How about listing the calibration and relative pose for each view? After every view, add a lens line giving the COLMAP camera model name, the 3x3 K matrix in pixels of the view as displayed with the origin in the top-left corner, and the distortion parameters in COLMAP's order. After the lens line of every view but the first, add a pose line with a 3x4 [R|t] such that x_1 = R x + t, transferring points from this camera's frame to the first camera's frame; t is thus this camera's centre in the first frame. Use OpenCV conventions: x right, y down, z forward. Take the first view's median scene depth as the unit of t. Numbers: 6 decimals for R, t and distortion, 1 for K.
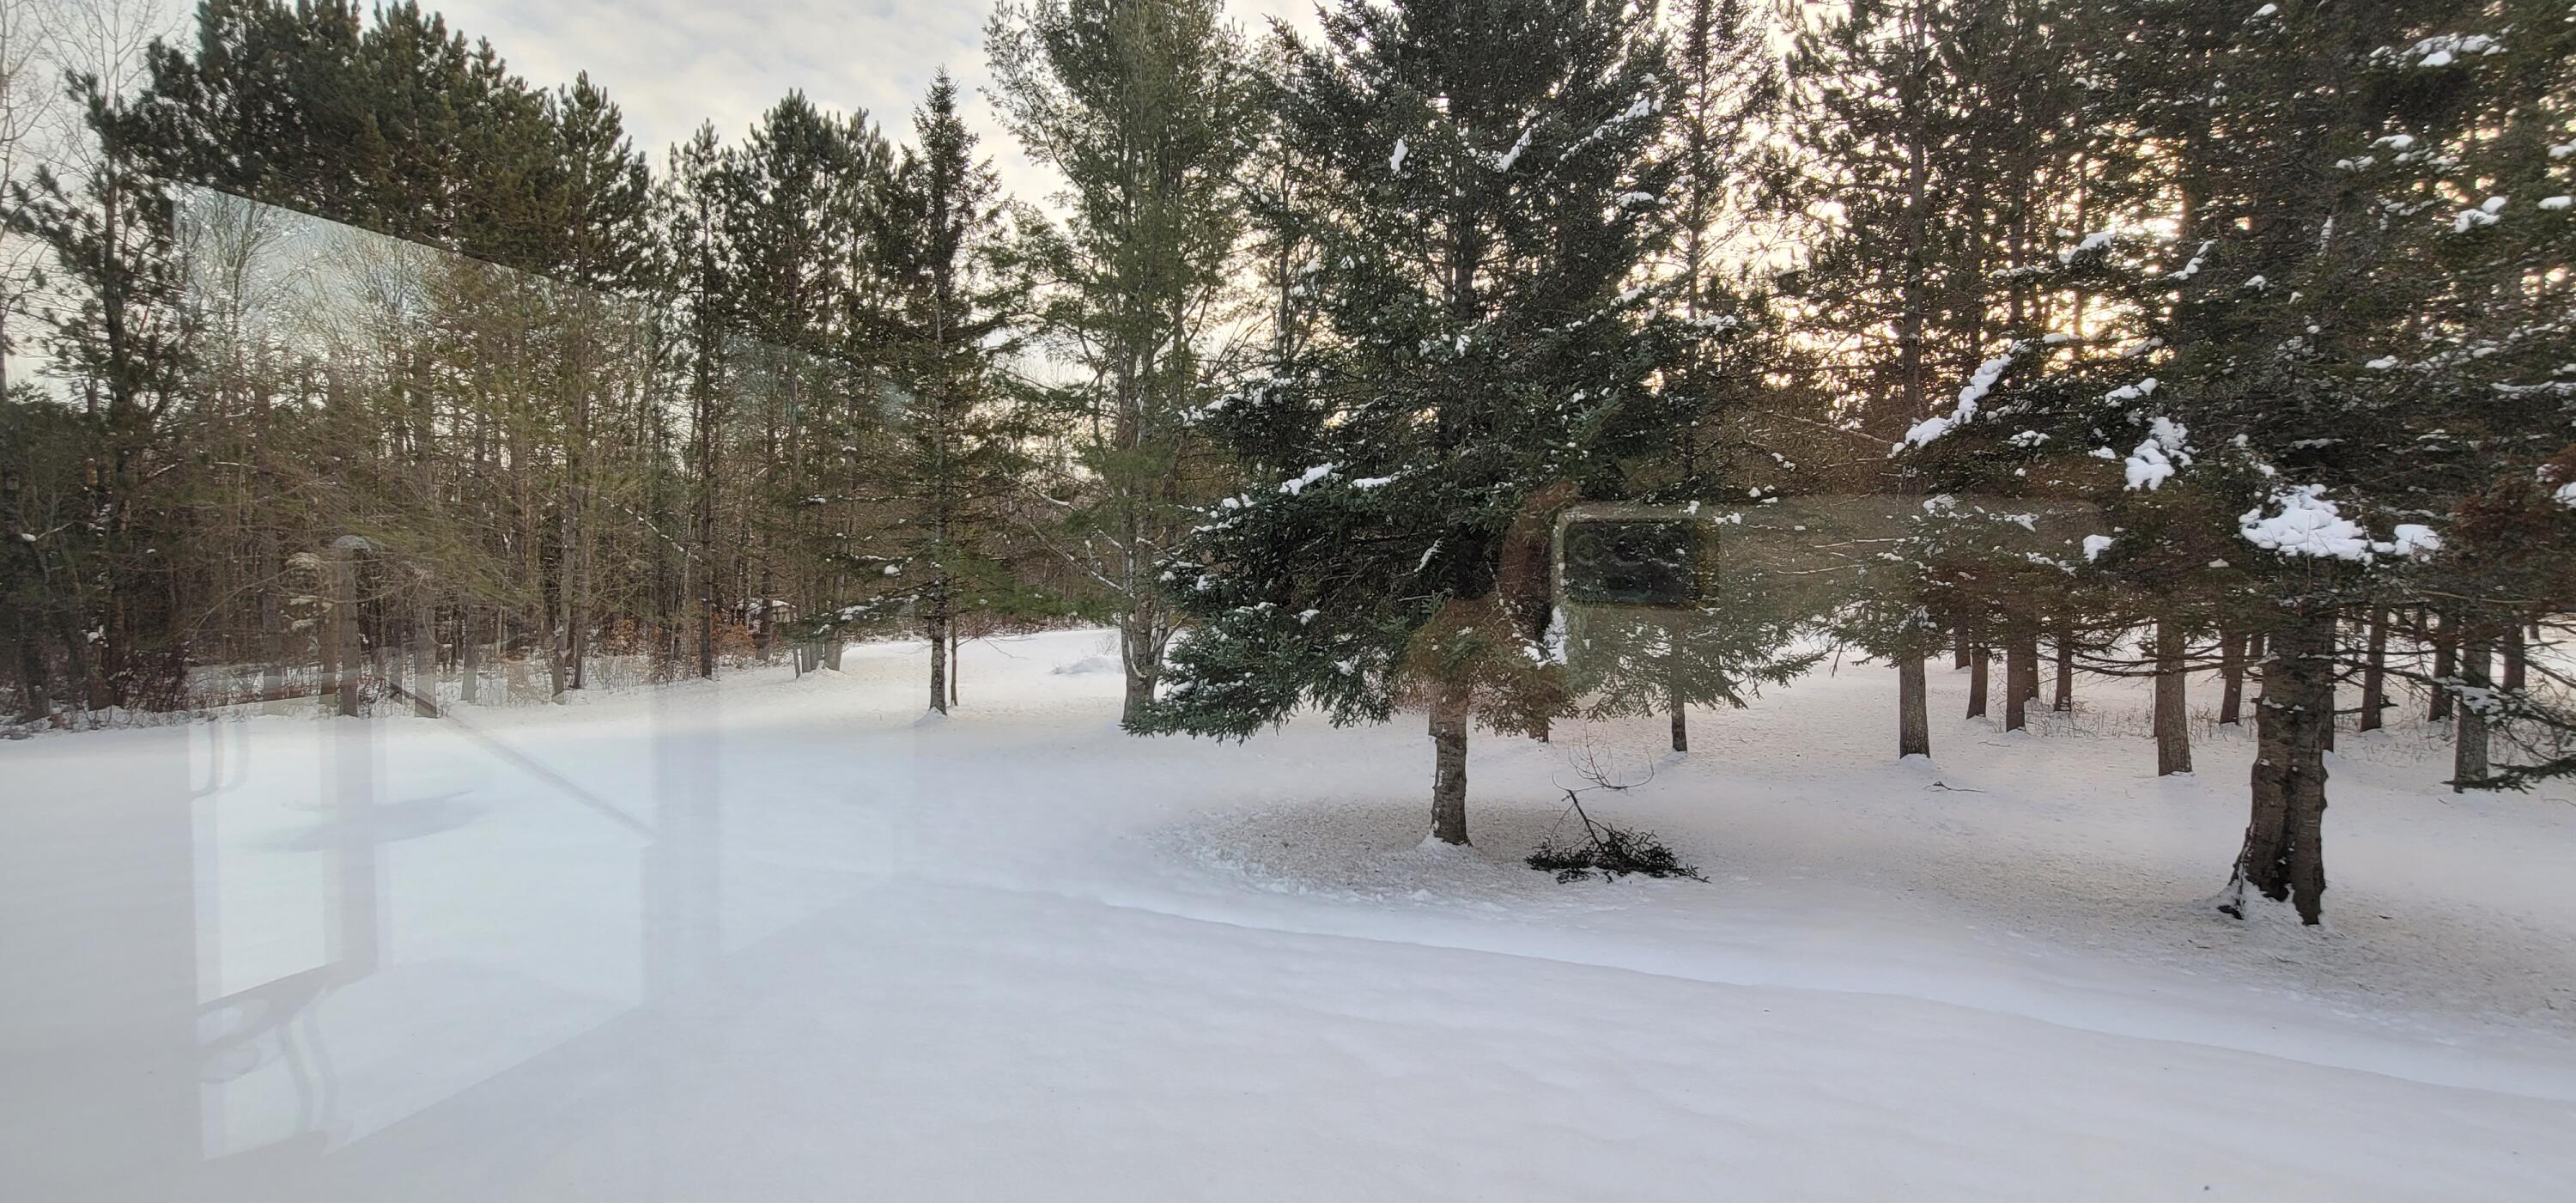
lens RADIAL K [[1052.6, 0, 1286.0], [0, 1052.6, 601.9], [0, 0, 1]] dist [-0.000921, -0.000038]
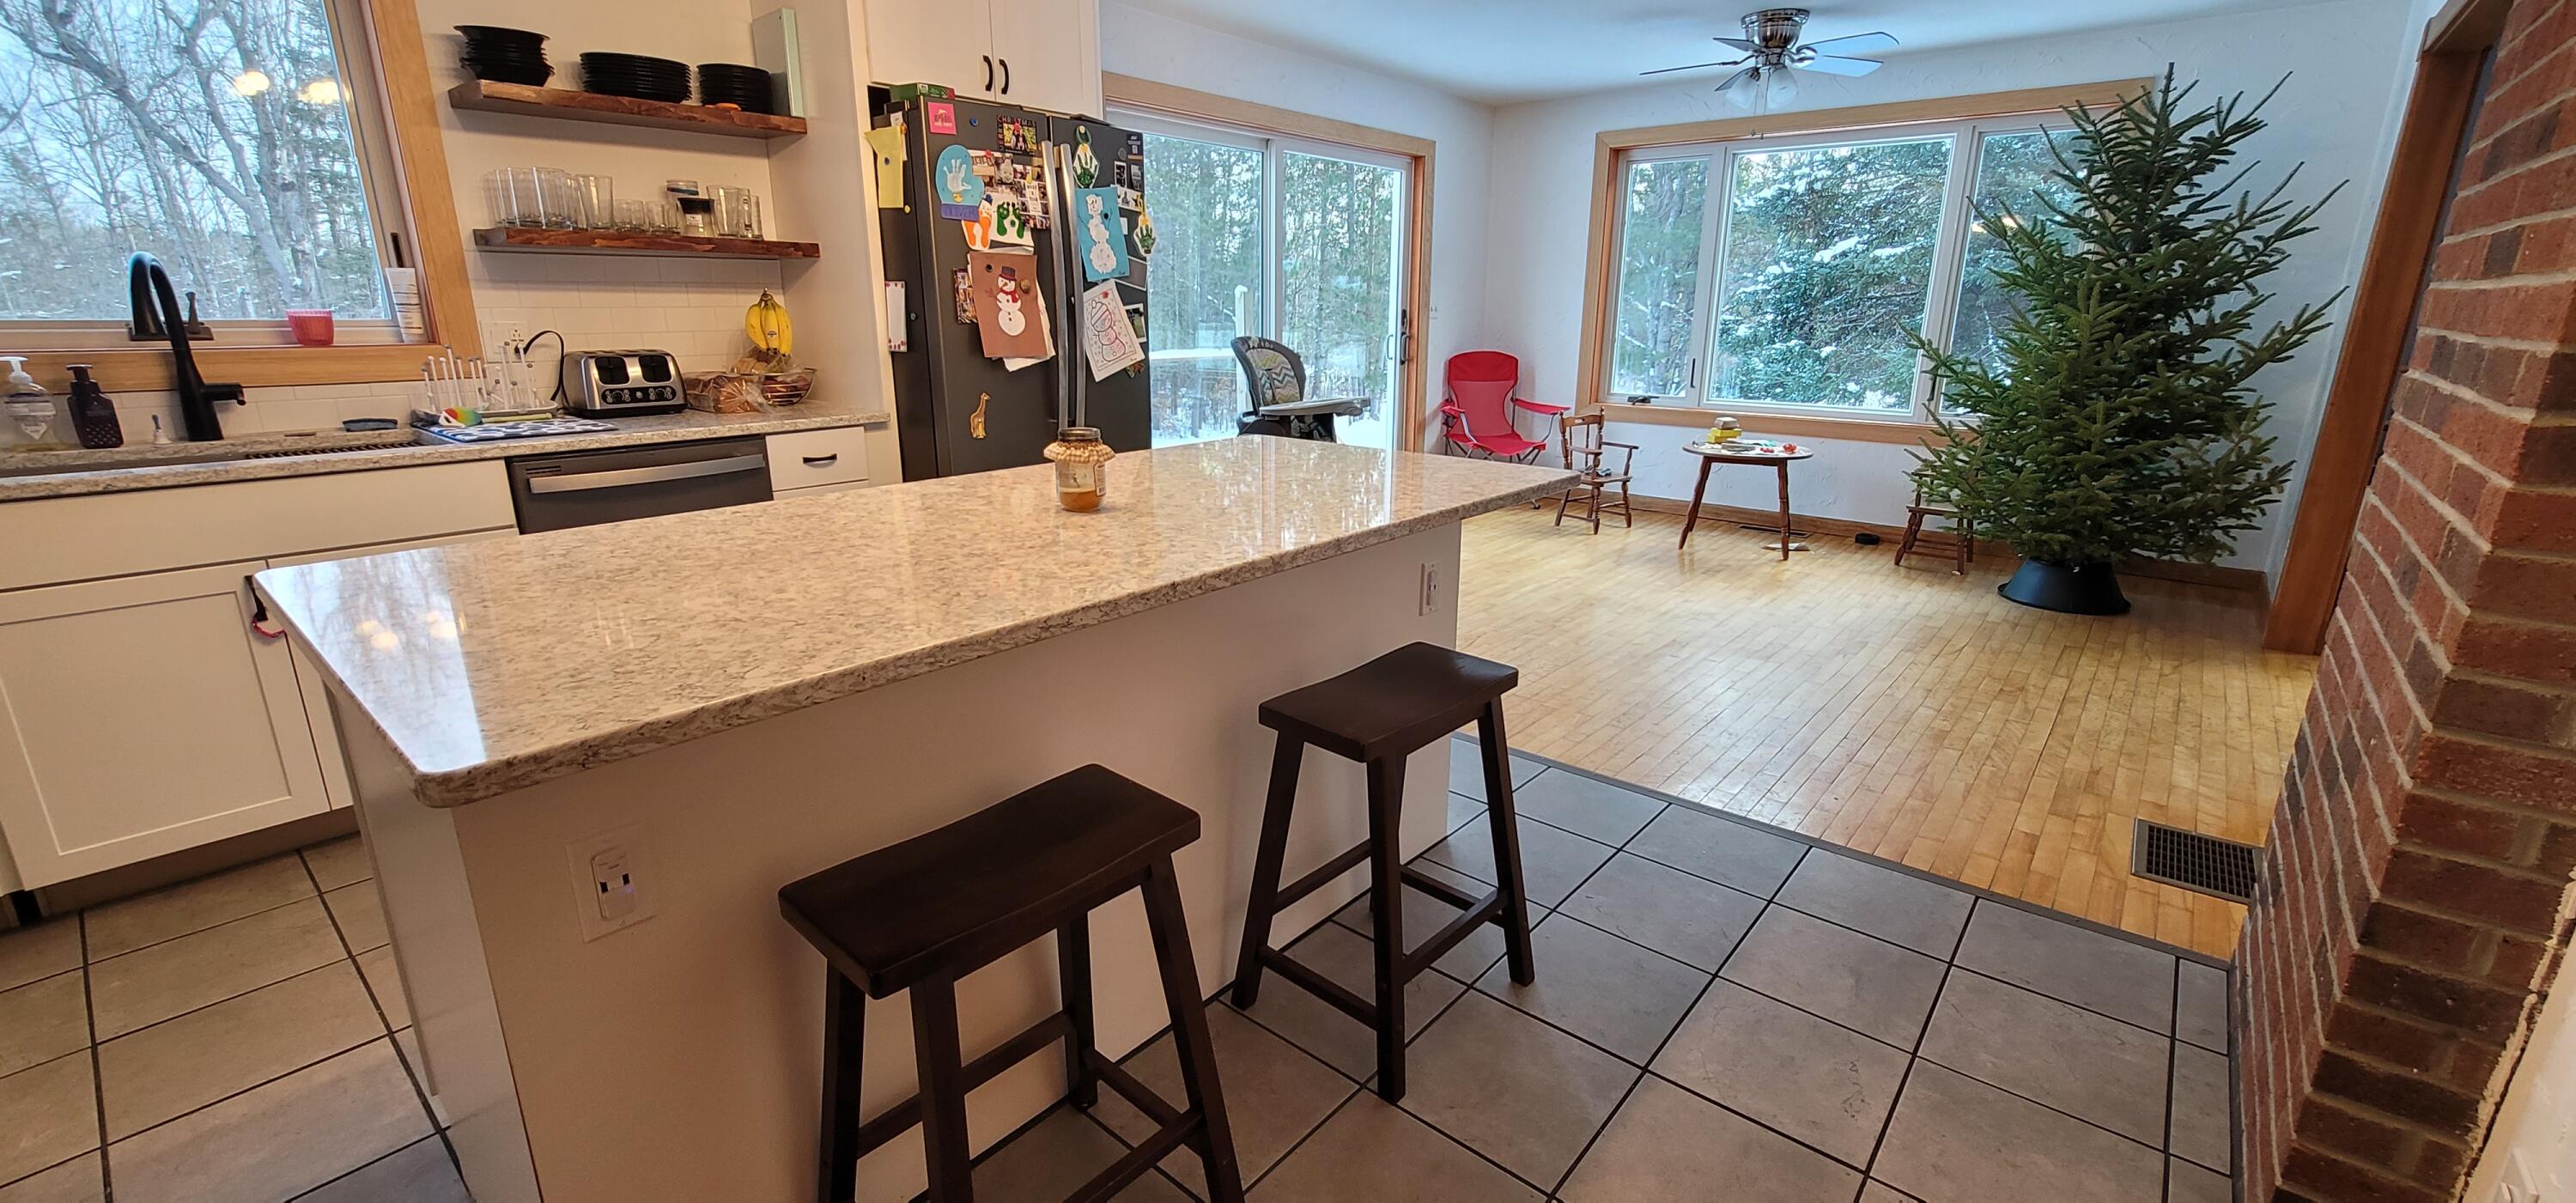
lens RADIAL K [[1052.6, 0, 1292.0], [0, 1052.6, 593.2], [0, 0, 1]] dist [-0.000921, -0.000038]
pose [[0.911527, 0.092973, -0.400592, -0.035620], [-0.010285, 0.978958, 0.203801, 0.048450], [0.411111, -0.181650, 0.893303, -0.589115]]
